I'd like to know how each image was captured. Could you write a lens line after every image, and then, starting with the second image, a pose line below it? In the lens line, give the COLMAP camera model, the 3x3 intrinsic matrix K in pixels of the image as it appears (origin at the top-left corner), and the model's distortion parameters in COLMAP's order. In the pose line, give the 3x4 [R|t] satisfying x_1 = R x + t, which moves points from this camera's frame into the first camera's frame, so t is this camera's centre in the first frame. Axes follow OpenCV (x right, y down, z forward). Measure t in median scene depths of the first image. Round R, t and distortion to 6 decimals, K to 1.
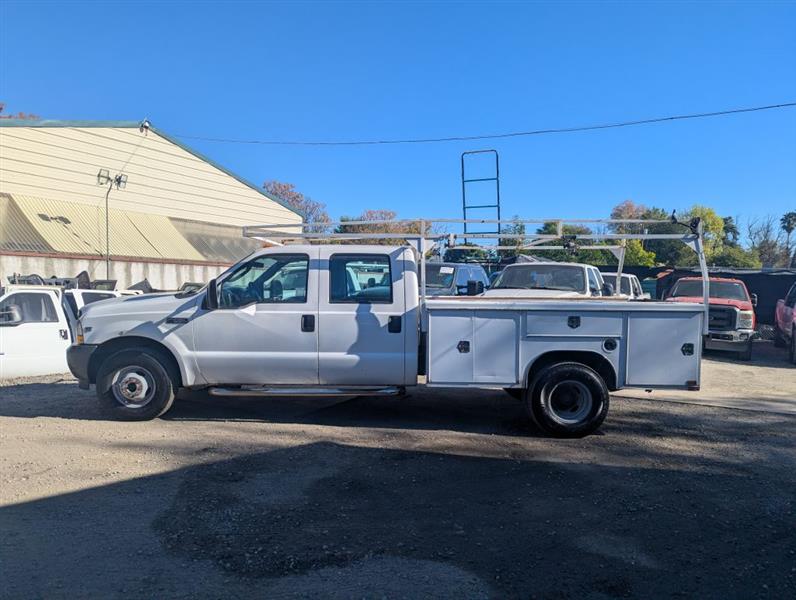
lens RADIAL K [[597.1, 0, 385.5], [0, 597.1, 303.5], [0, 0, 1]] dist [0.028544, -0.007664]
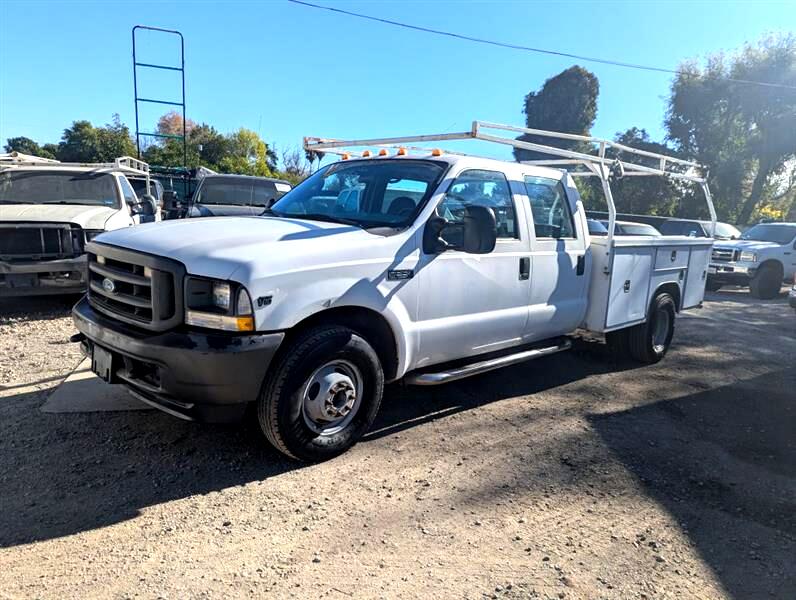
lens RADIAL K [[600.5, 0, 399.0], [0, 600.5, 316.6], [0, 0, 1]] dist [0.031246, -0.004244]
pose [[0.676489, -0.104074, 0.729062, -0.785557], [-0.012258, 0.988236, 0.152445, -0.020580], [-0.736351, -0.112064, 0.667255, 0.599959]]
